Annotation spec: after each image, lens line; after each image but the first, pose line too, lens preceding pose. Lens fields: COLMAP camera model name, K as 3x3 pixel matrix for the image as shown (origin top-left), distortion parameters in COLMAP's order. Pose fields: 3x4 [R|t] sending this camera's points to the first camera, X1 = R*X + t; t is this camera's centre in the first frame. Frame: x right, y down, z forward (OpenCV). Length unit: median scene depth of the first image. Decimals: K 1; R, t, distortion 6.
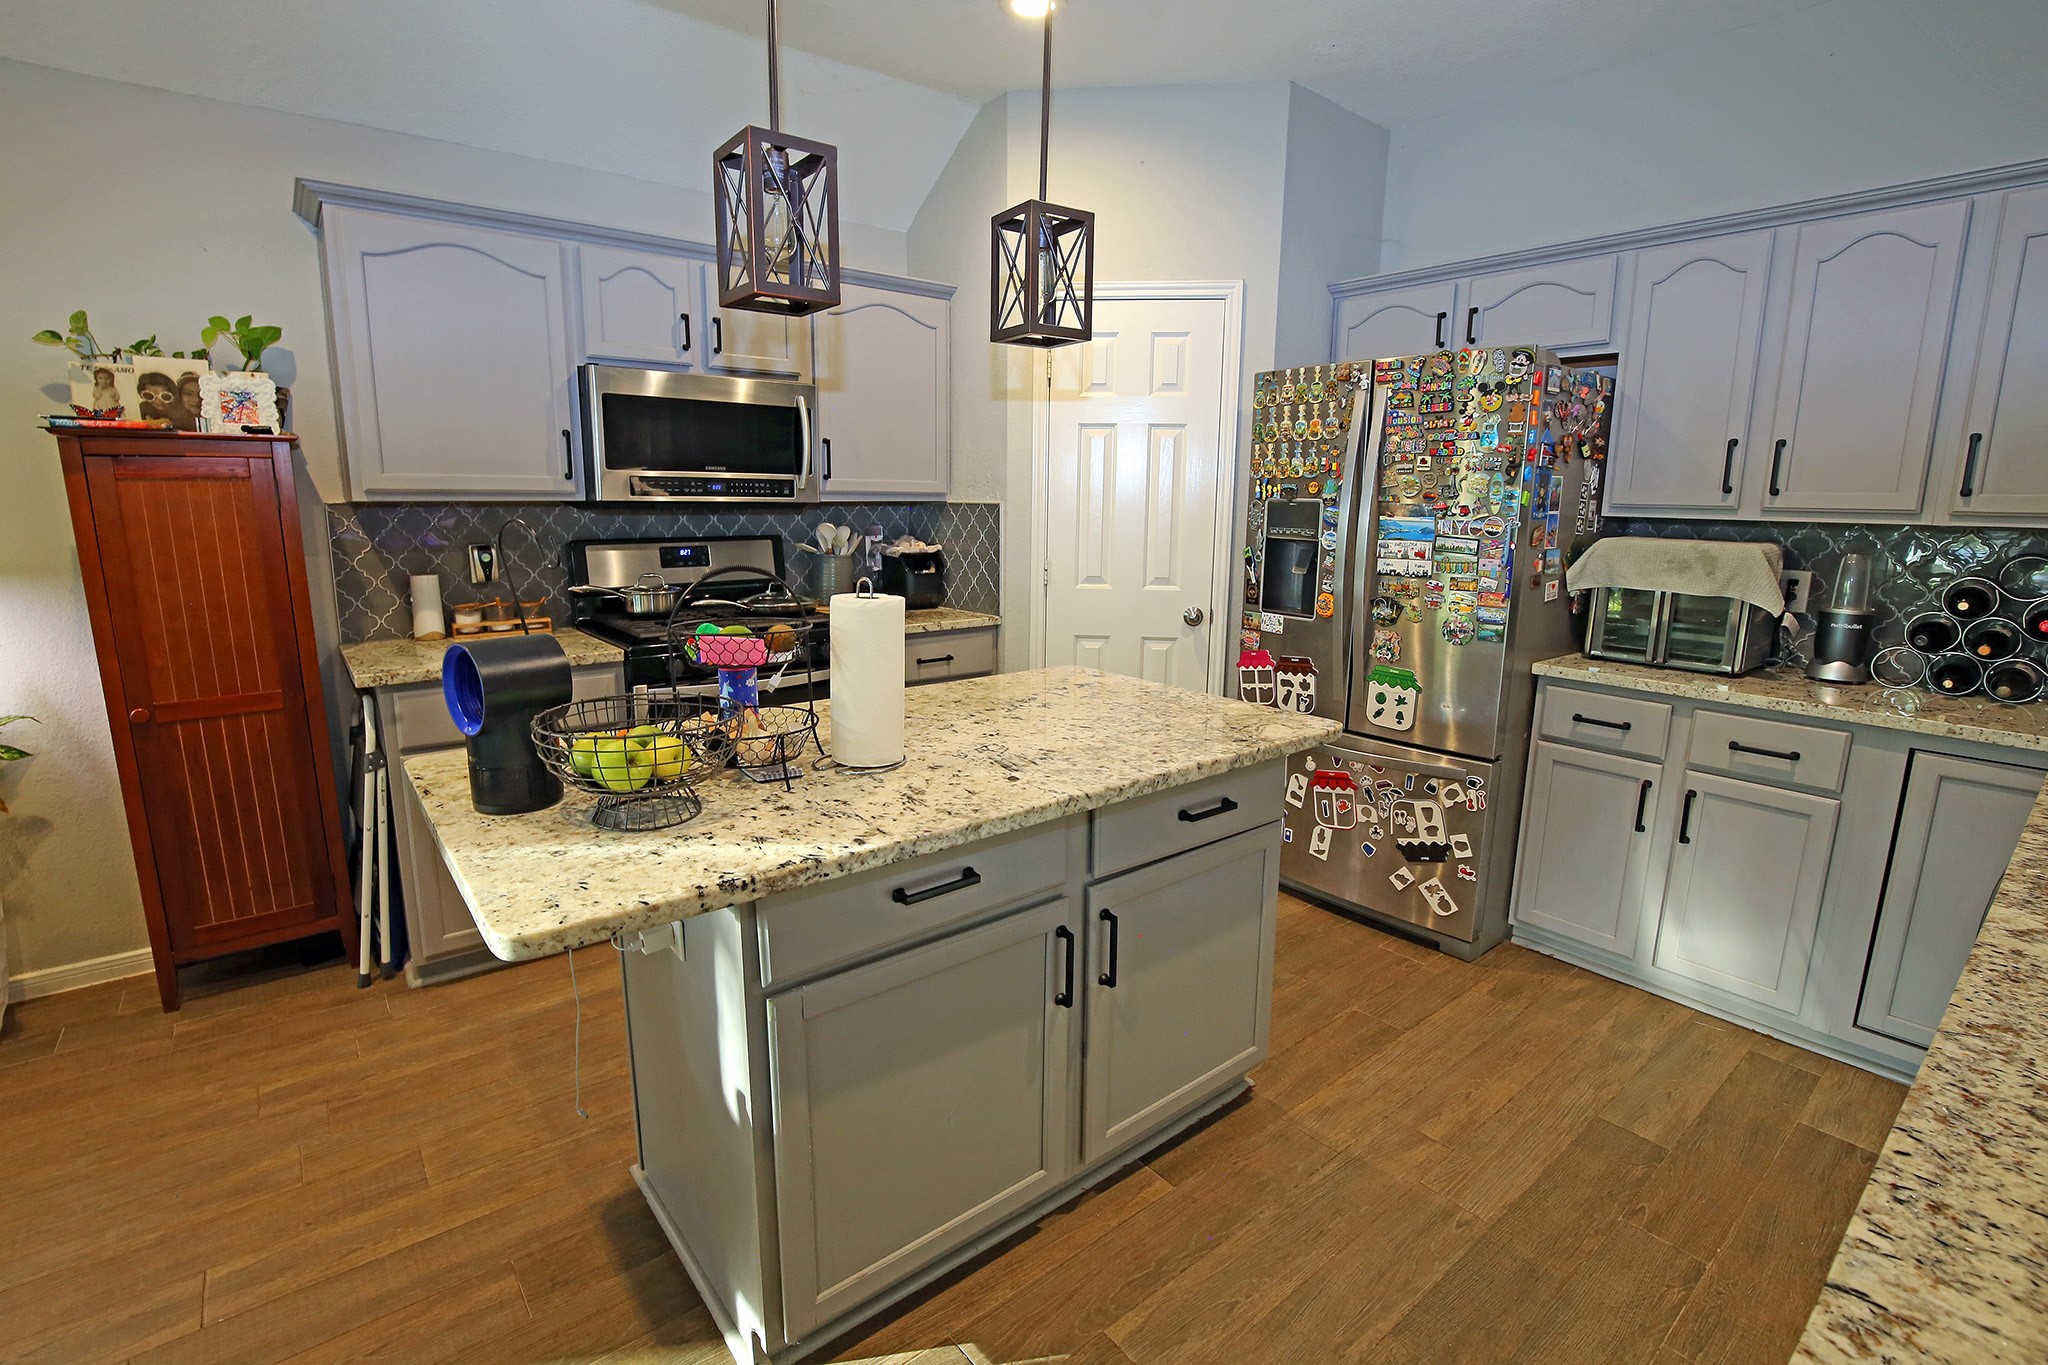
lens RADIAL K [[935.6, 0, 1005.8], [0, 935.6, 667.7], [0, 0, 1]] dist [-0.034764, 0.004971]
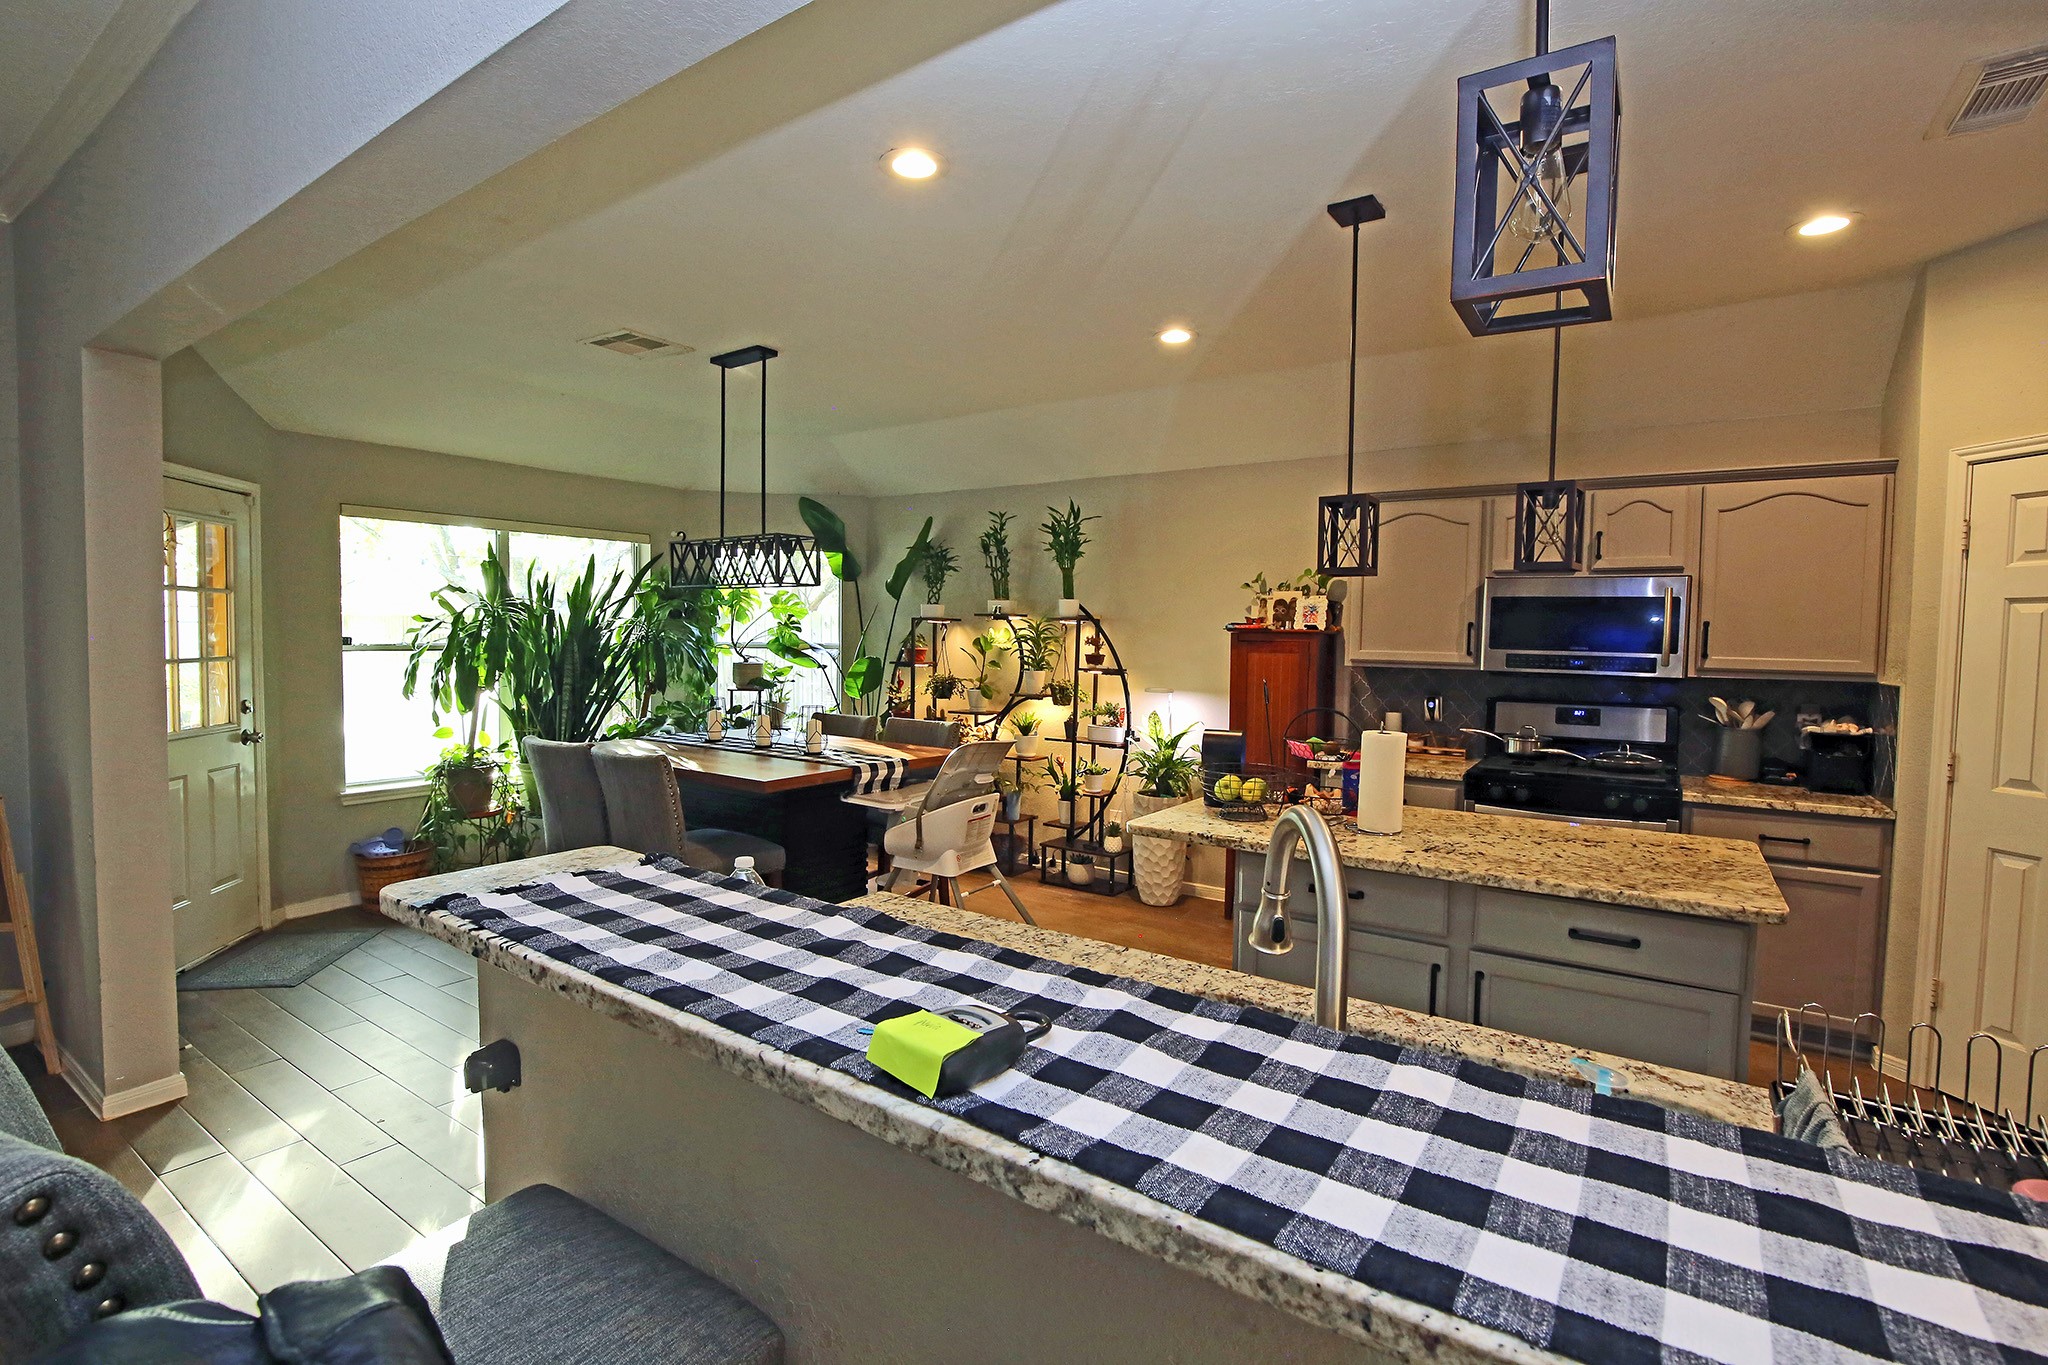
lens RADIAL K [[935.6, 0, 1031.0], [0, 935.6, 675.2], [0, 0, 1]] dist [-0.034764, 0.004971]
pose [[0.292274, 0.034794, -0.955701, 0.743087], [-0.184562, 0.982603, -0.020669, -0.015069], [0.938356, 0.182427, 0.293611, -0.073293]]
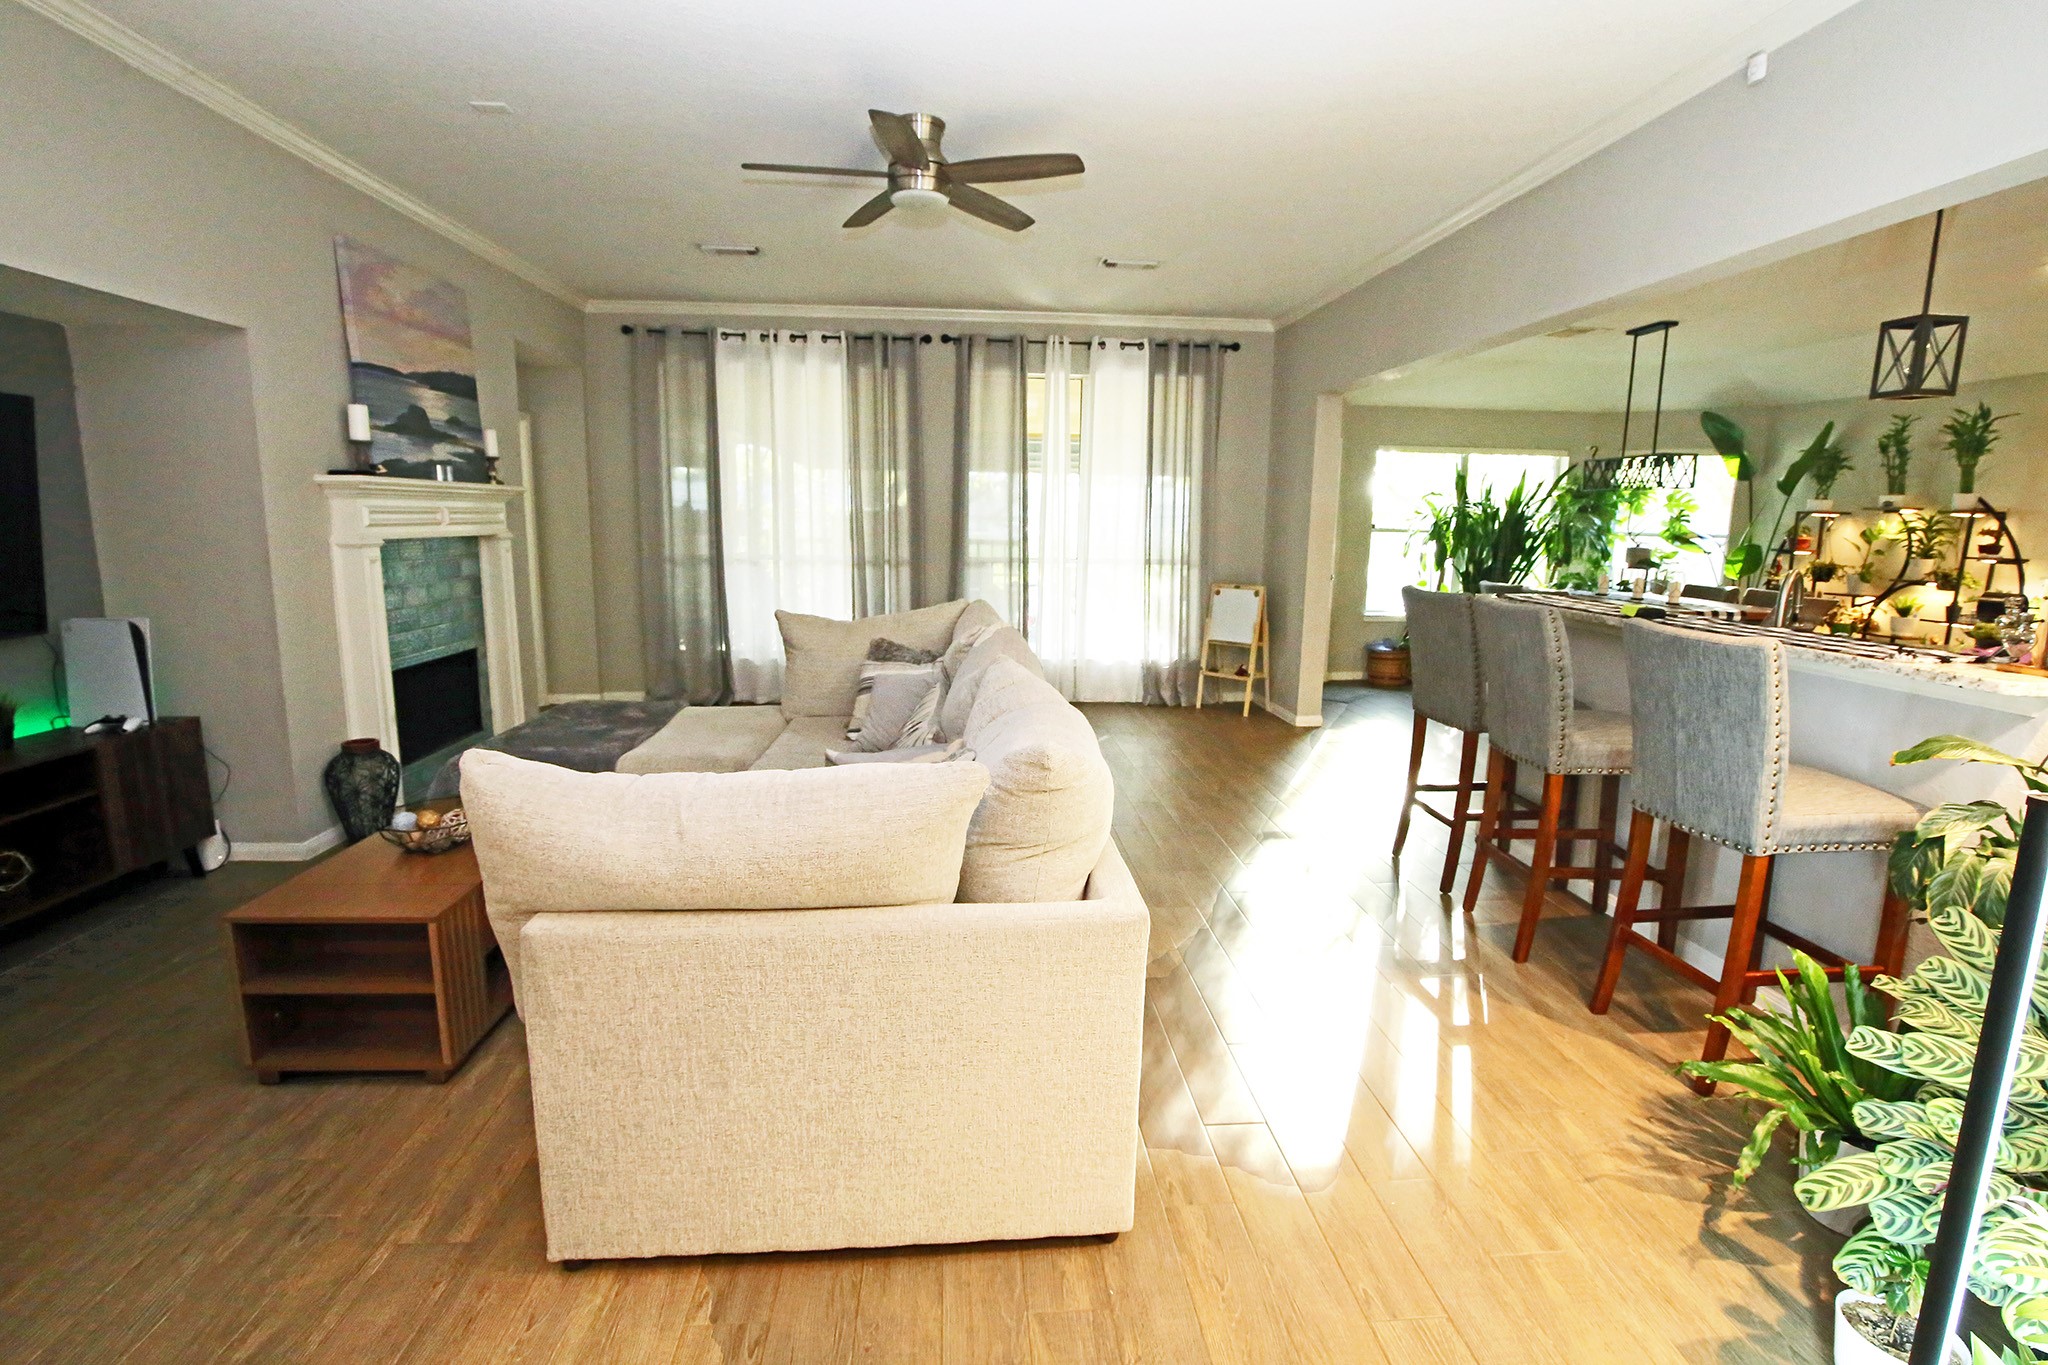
lens RADIAL K [[935.6, 0, 1025.4], [0, 935.6, 678.7], [0, 0, 1]] dist [-0.034764, 0.004971]
pose [[-0.567911, 0.118715, -0.814484, 1.864137], [-0.170896, 0.950973, 0.257769, 0.011243], [0.805153, 0.285582, -0.519780, 0.010290]]
